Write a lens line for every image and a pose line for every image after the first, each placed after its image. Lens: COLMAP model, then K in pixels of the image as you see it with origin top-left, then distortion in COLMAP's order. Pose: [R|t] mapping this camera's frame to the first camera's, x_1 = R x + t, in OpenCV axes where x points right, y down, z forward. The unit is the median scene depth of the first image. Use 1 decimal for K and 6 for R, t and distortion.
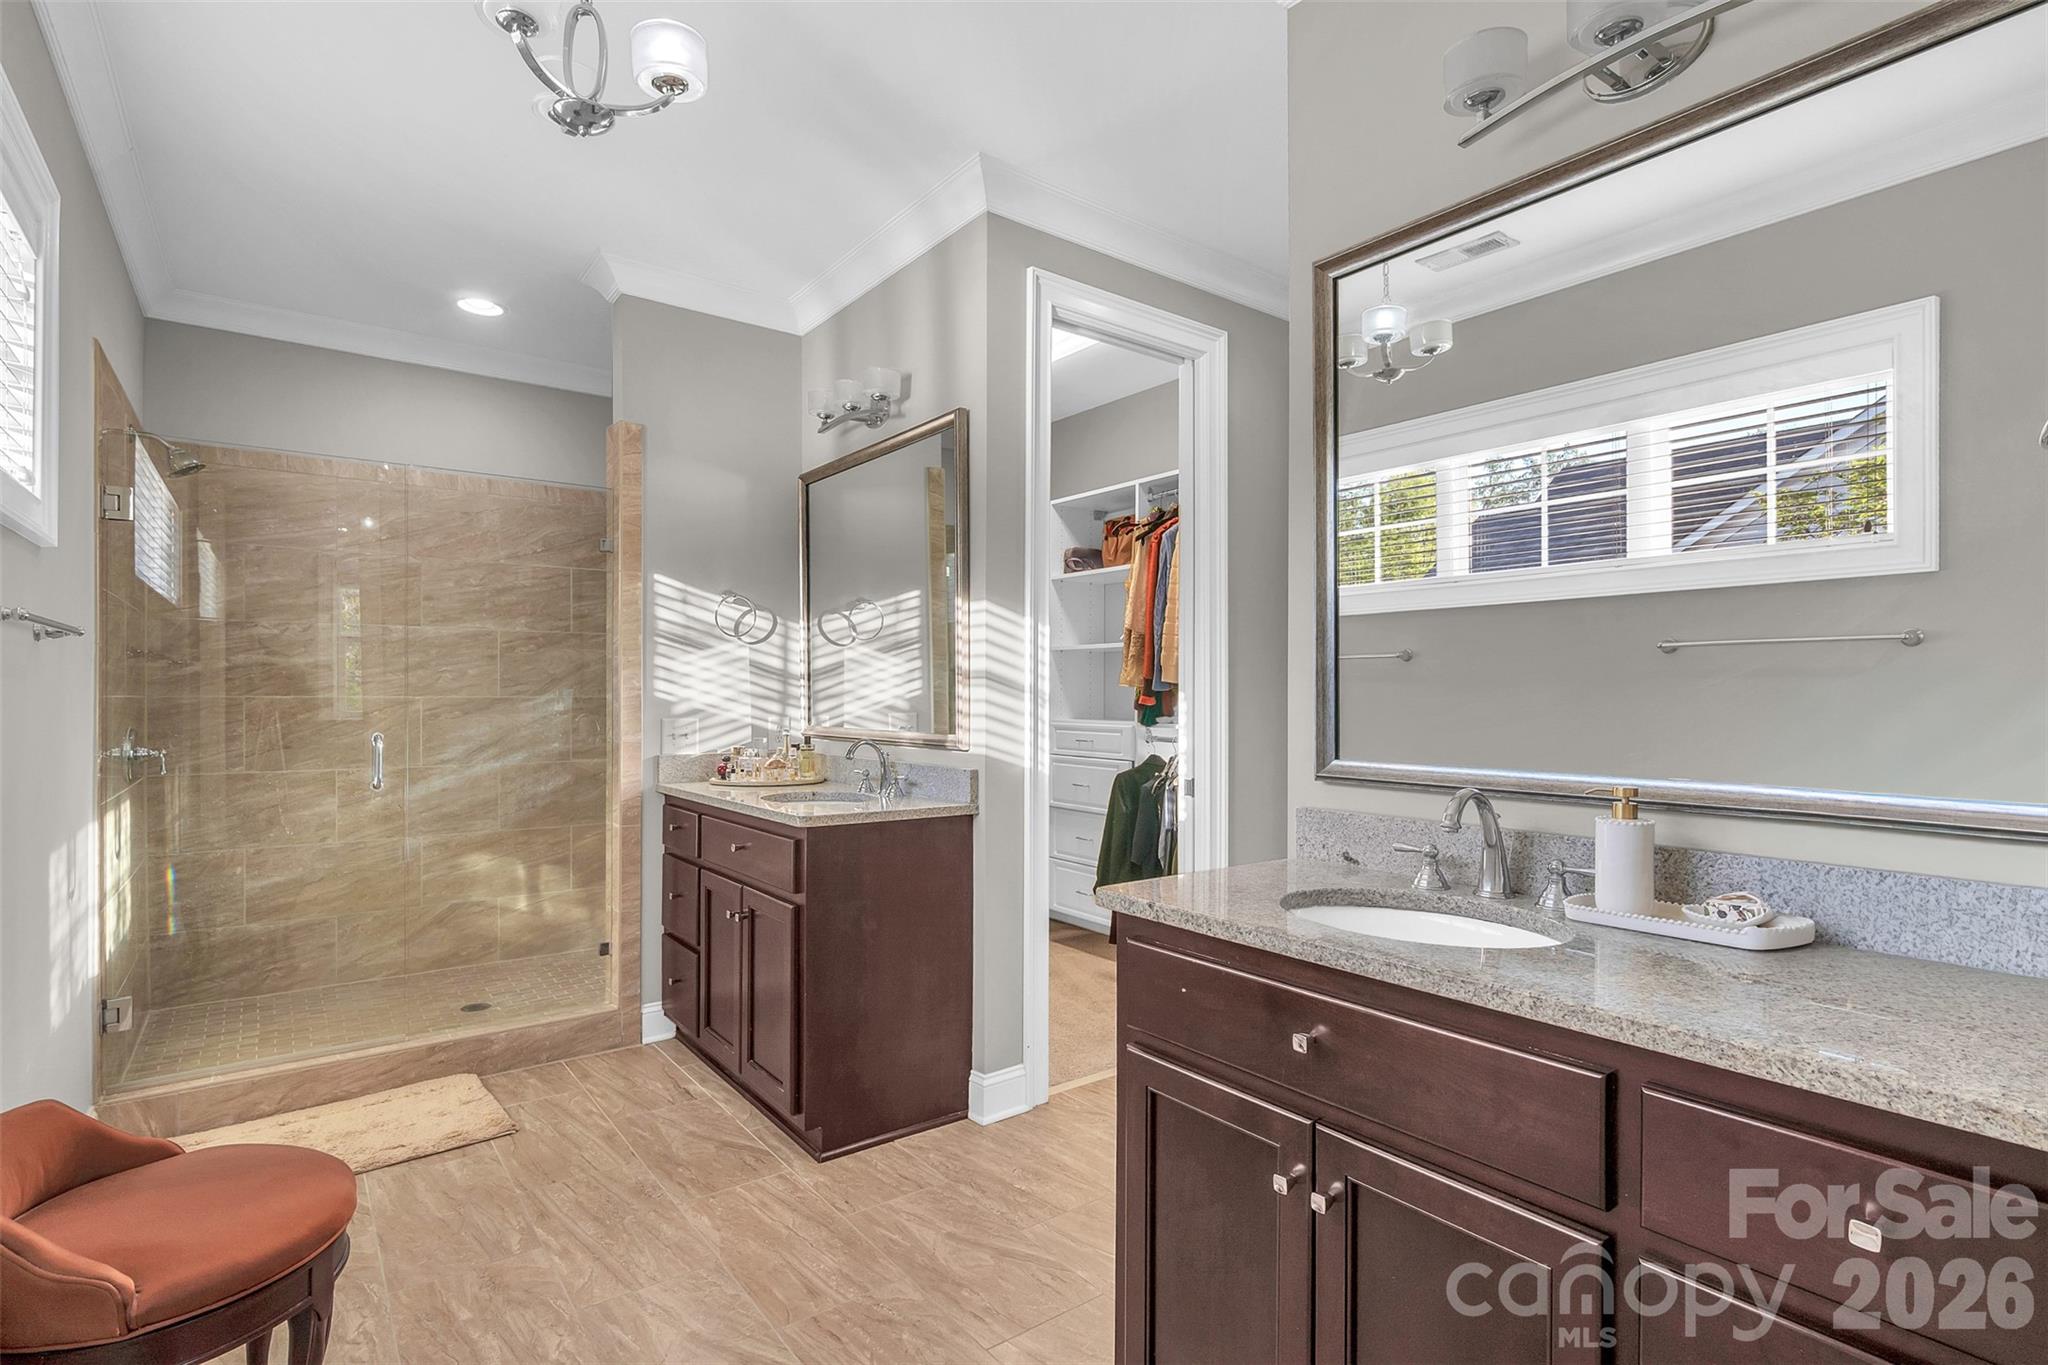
lens RADIAL K [[986.2, 0, 1027.5], [0, 986.2, 694.3], [0, 0, 1]] dist [-0.002247, -0.000091]
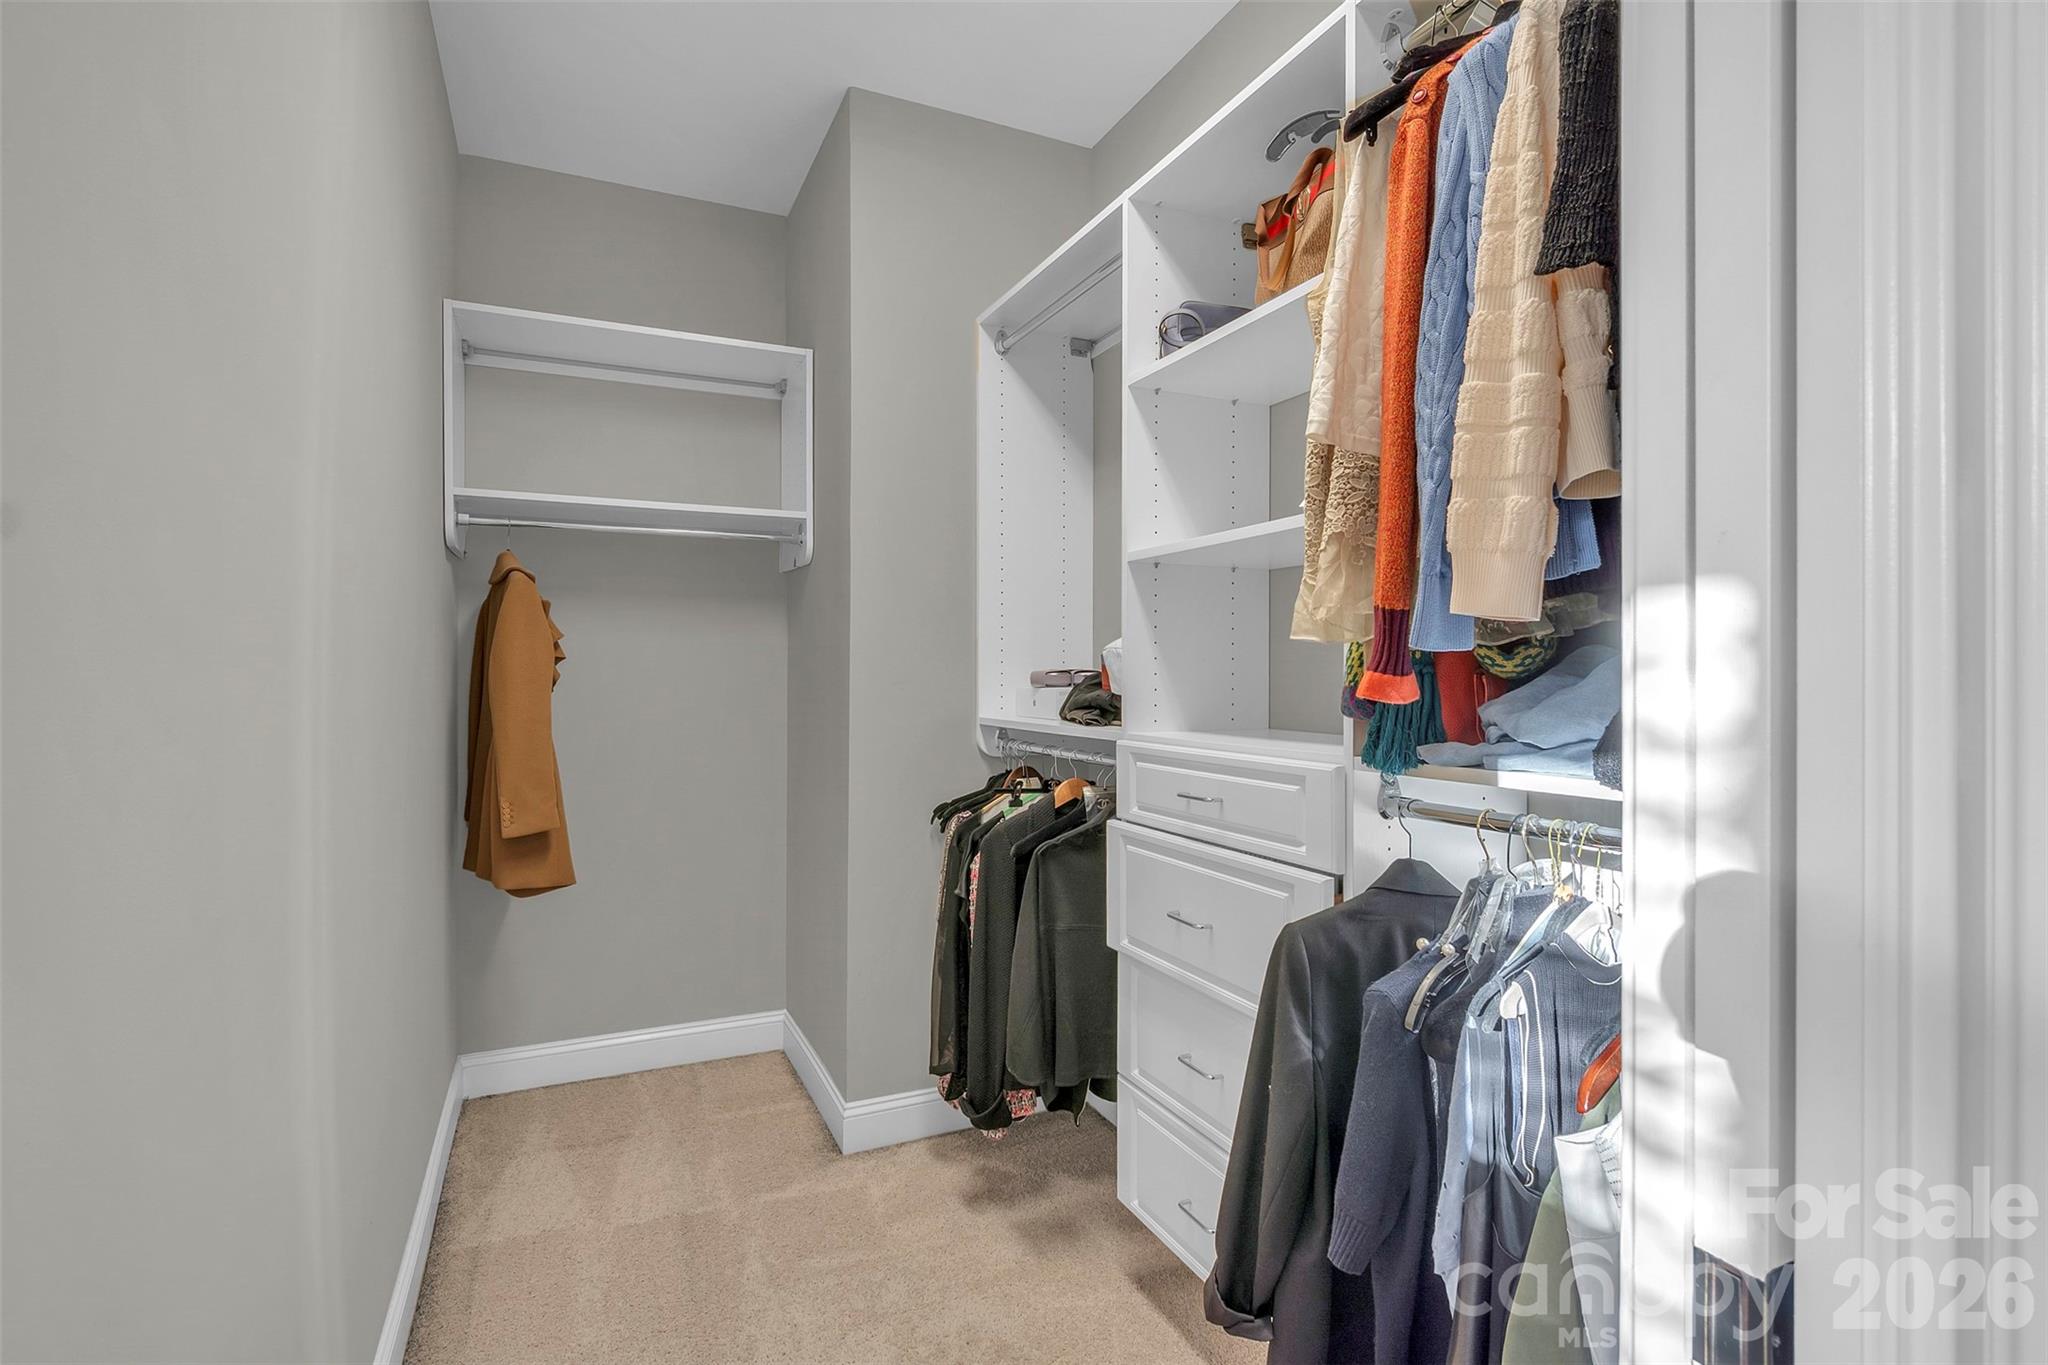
lens RADIAL K [[986.2, 0, 1021.1], [0, 986.2, 669.8], [0, 0, 1]] dist [-0.002247, -0.000091]
pose [[0.977725, -0.002290, -0.209878, 0.076386], [0.004067, 0.999959, 0.008035, -0.001243], [0.209851, -0.008709, 0.977695, 0.690297]]
